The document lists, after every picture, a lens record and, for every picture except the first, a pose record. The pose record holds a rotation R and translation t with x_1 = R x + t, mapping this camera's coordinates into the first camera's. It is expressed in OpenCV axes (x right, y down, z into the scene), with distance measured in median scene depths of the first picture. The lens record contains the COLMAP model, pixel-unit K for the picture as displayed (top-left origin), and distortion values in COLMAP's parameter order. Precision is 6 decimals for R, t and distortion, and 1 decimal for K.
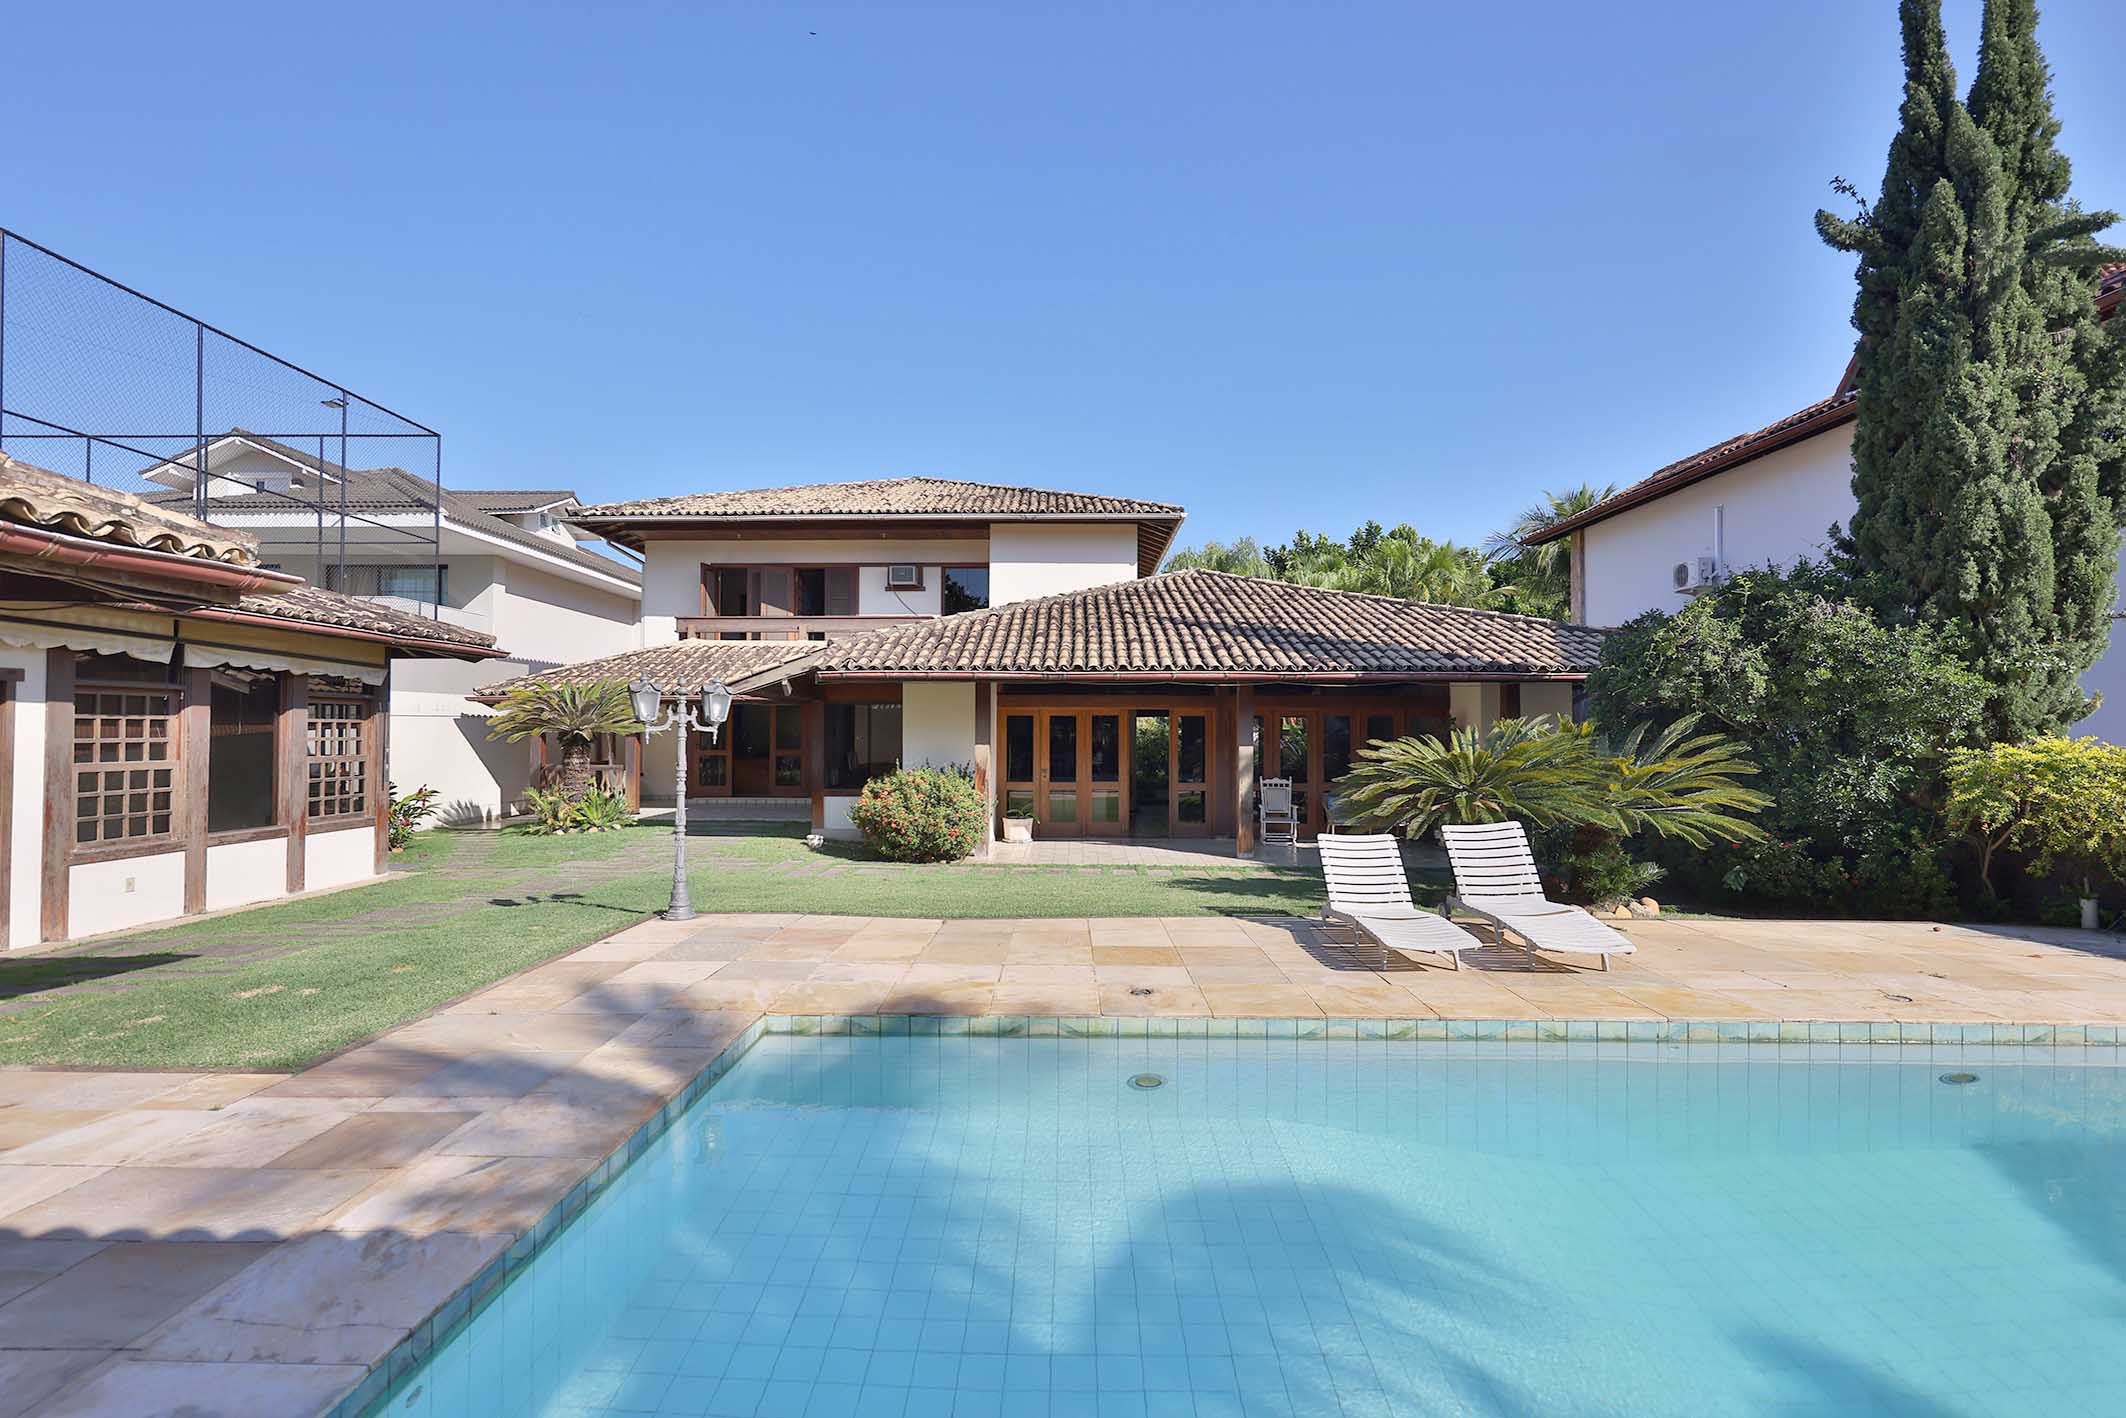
lens RADIAL K [[975.8, 0, 1050.5], [0, 975.8, 714.1], [0, 0, 1]] dist [-0.000126, 0.000019]
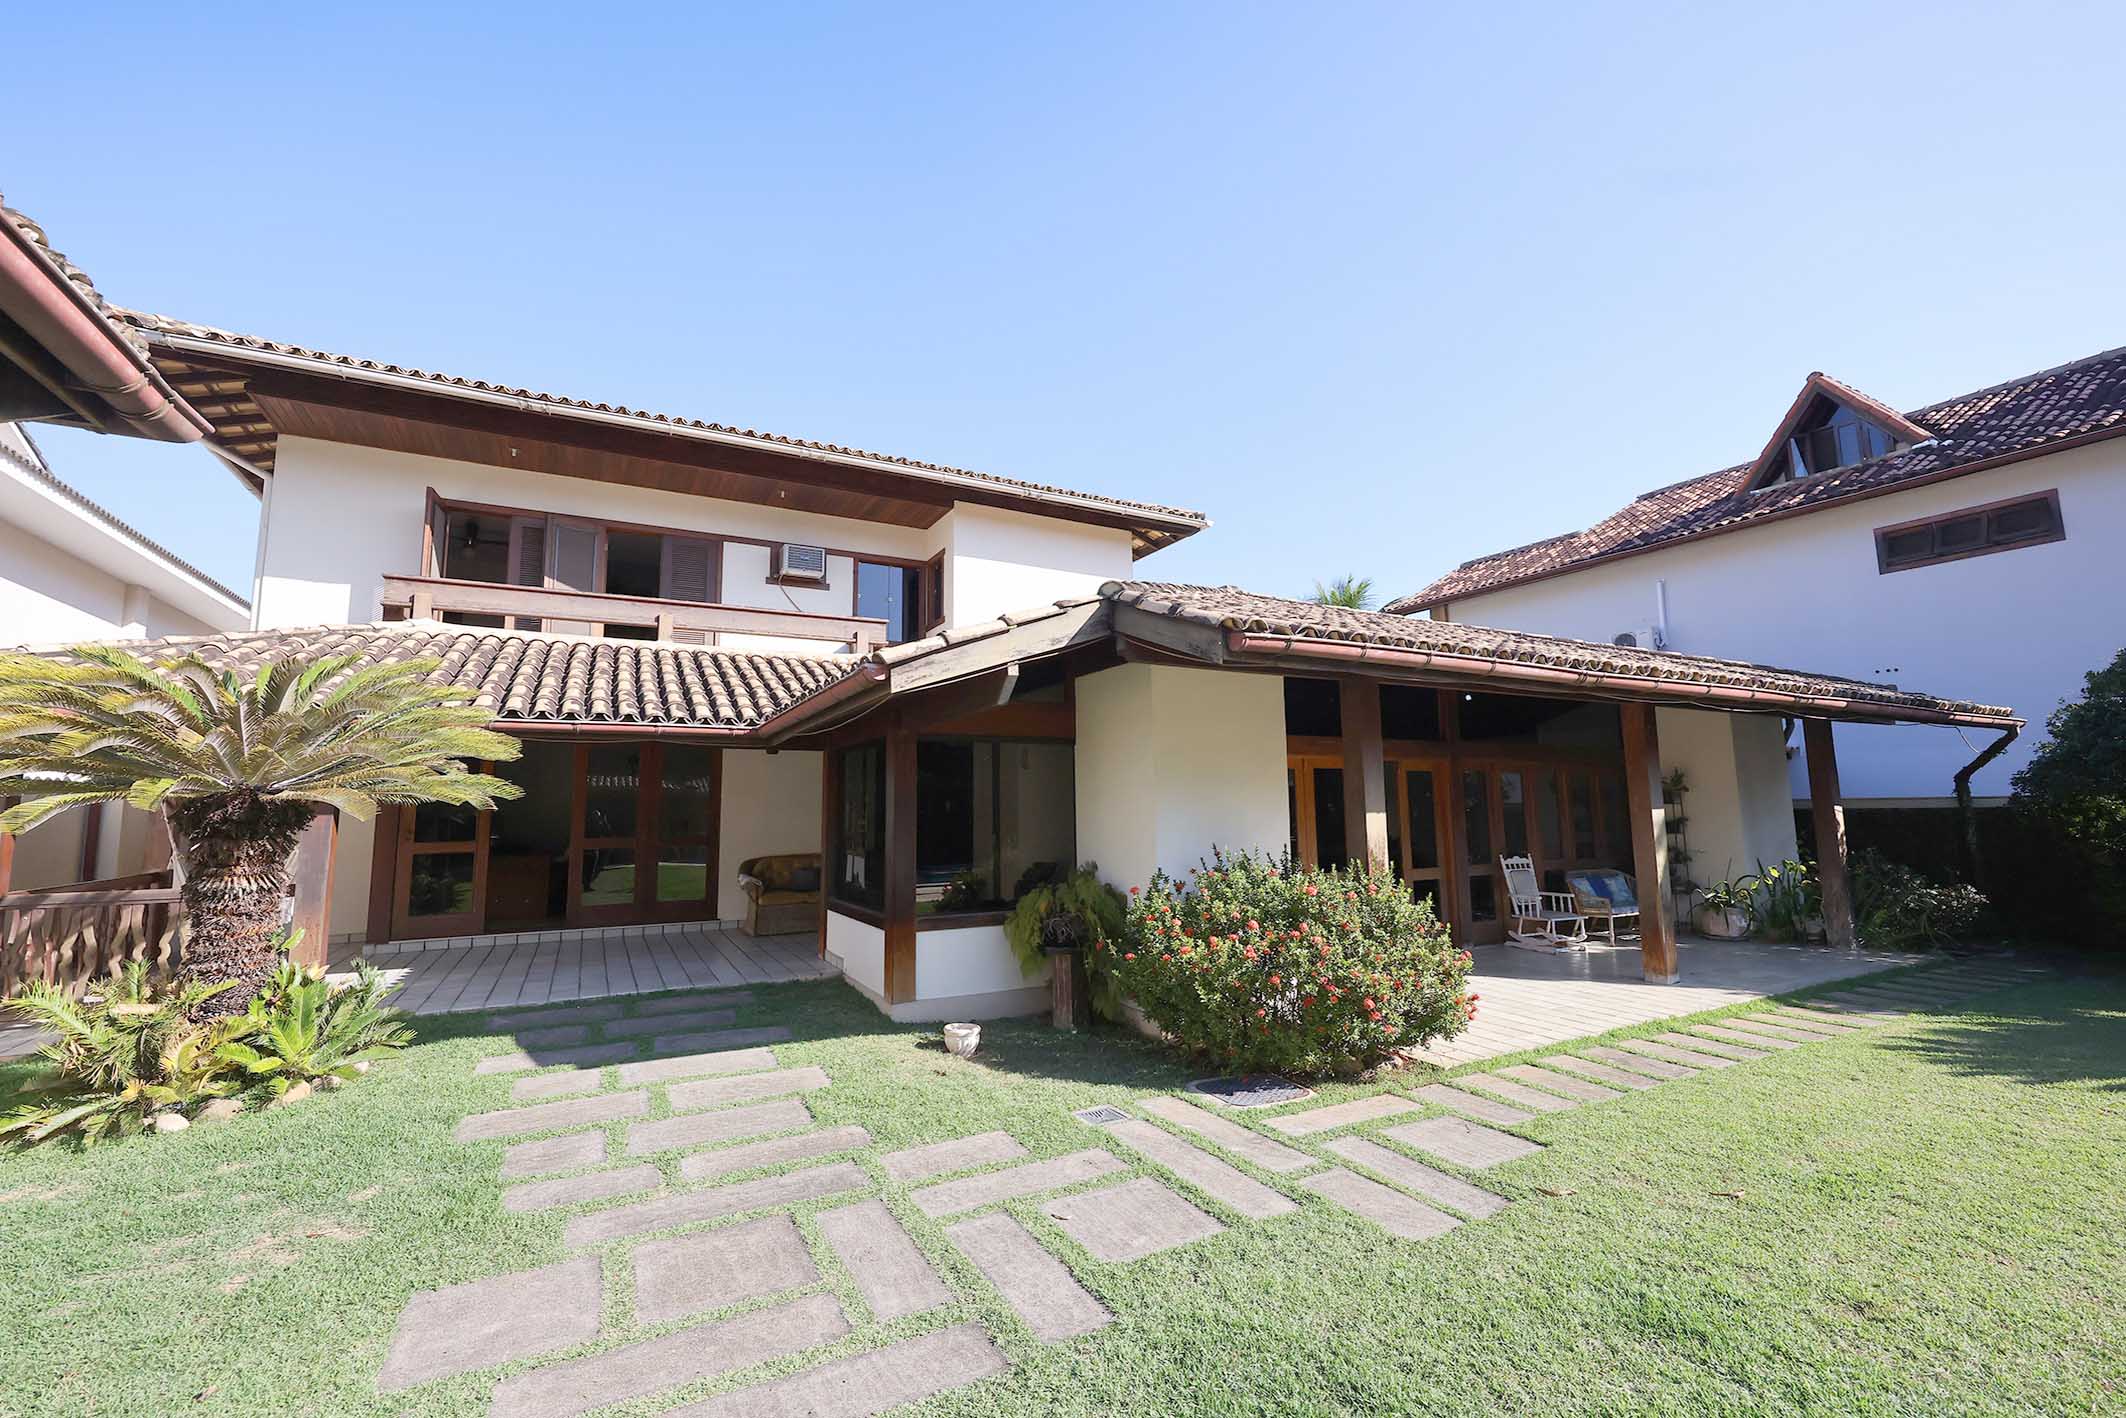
lens RADIAL K [[863.7, 0, 1063.0], [0, 863.7, 709.0], [0, 0, 1]] dist [0.002467, 0.000825]
pose [[0.873525, 0.043604, 0.484823, -0.467923], [0.004668, 0.995184, -0.097916, 0.021952], [-0.486758, 0.087795, 0.869114, 0.720687]]
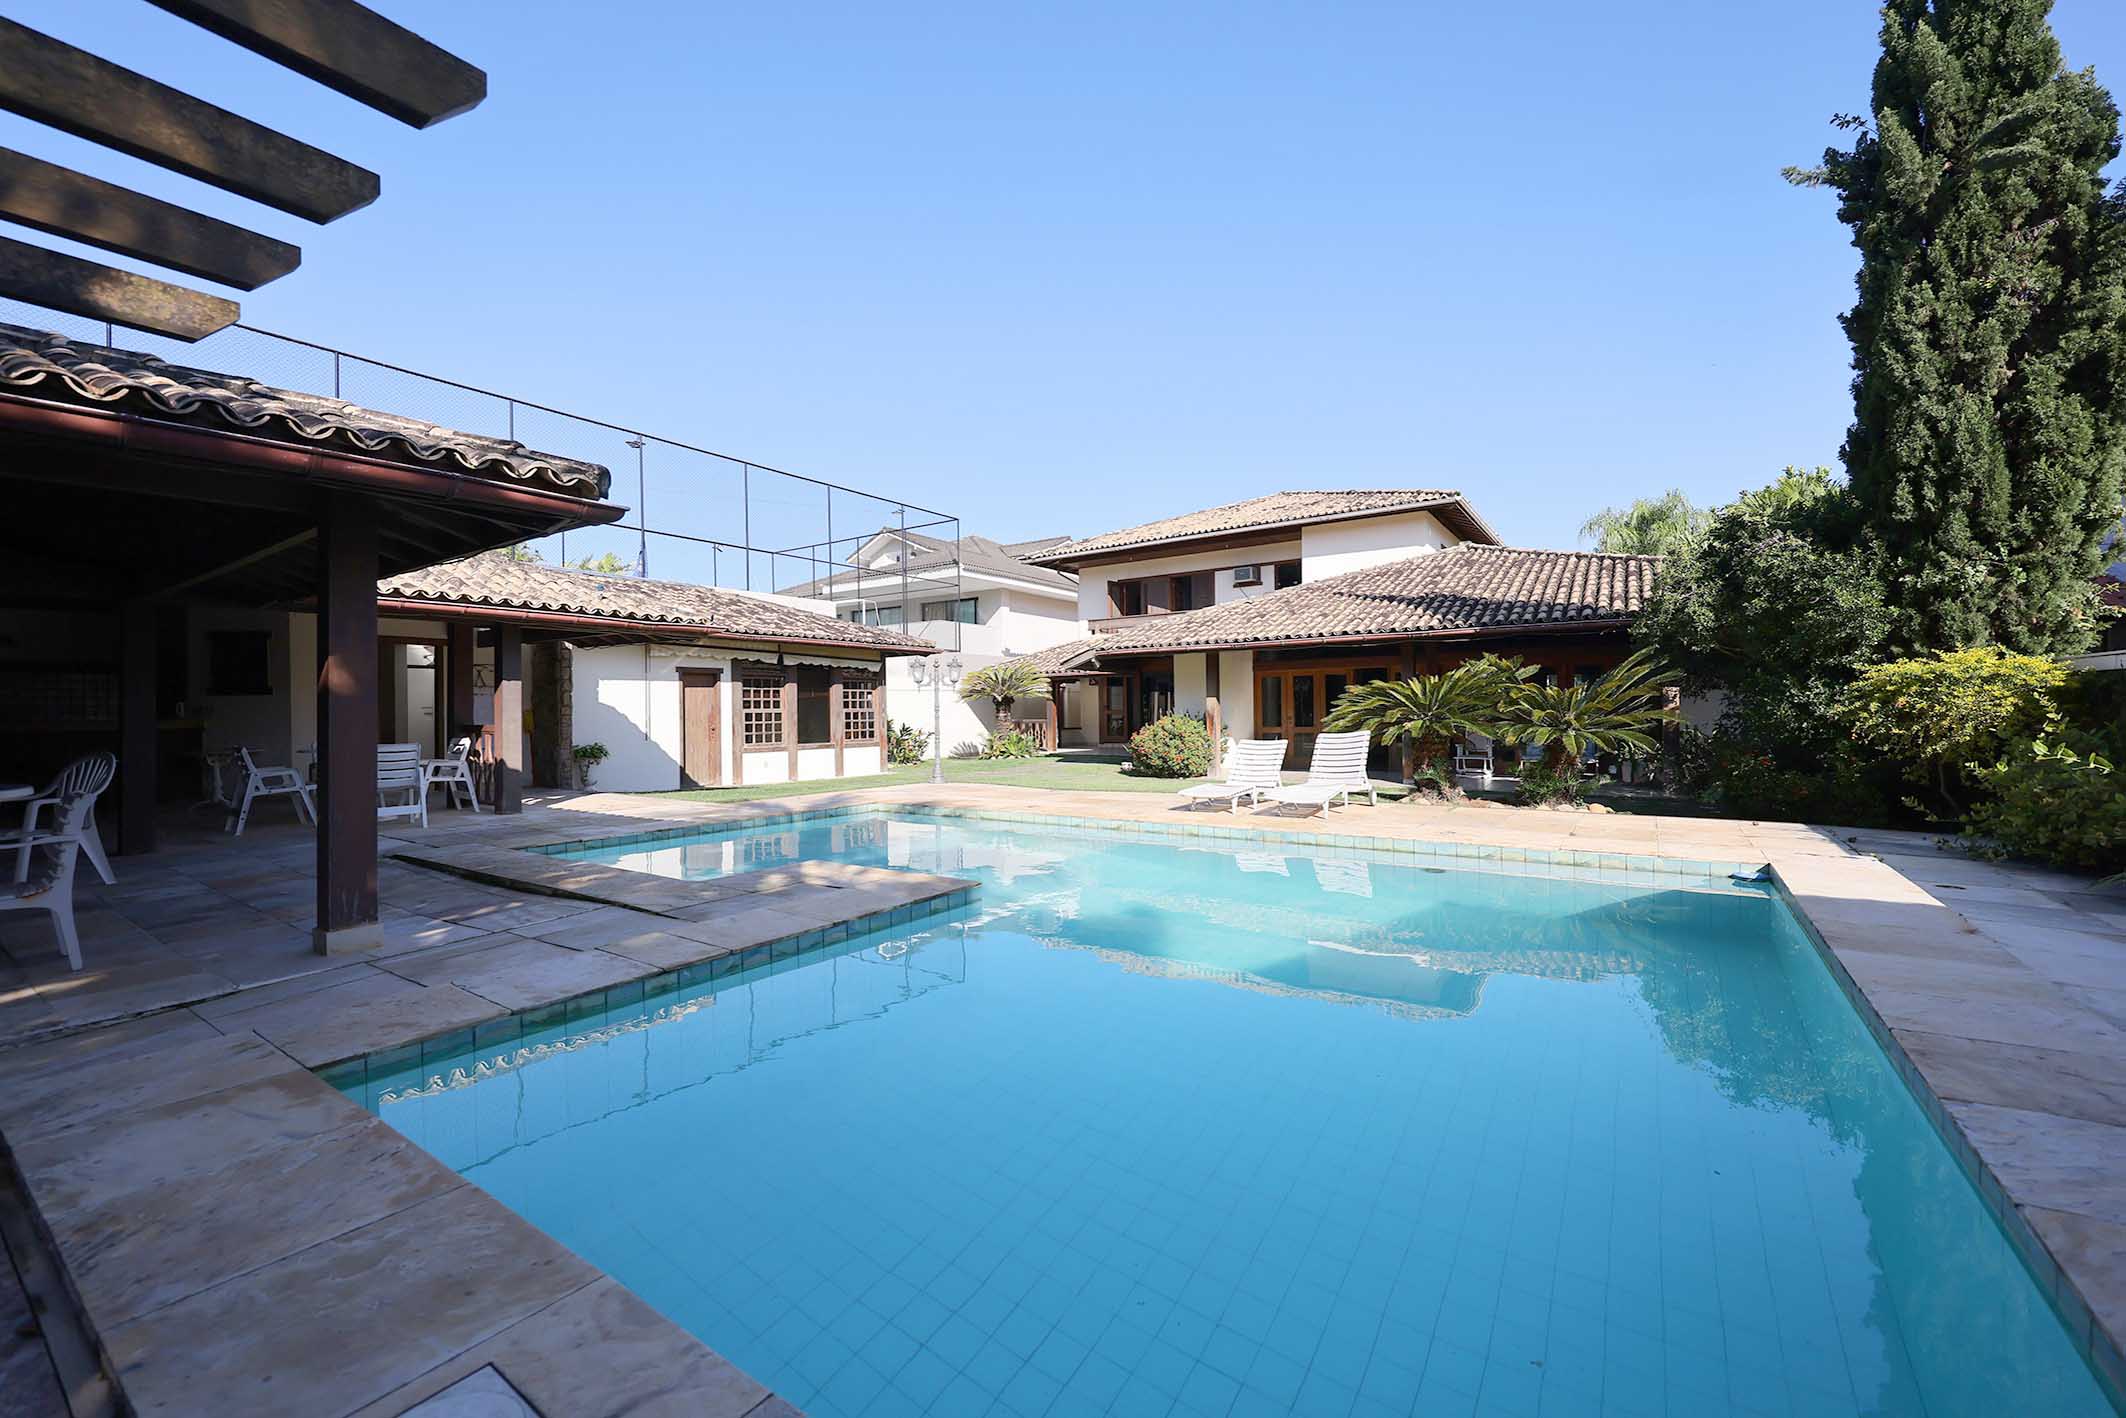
lens RADIAL K [[855.7, 0, 1047.6], [0, 855.7, 713.2], [0, 0, 1]] dist [0.001467, -0.002576]
pose [[0.827122, -0.013737, -0.561855, 0.452570], [0.026946, 0.999521, 0.015230, 0.030728], [0.561376, -0.027737, 0.827096, -0.164230]]
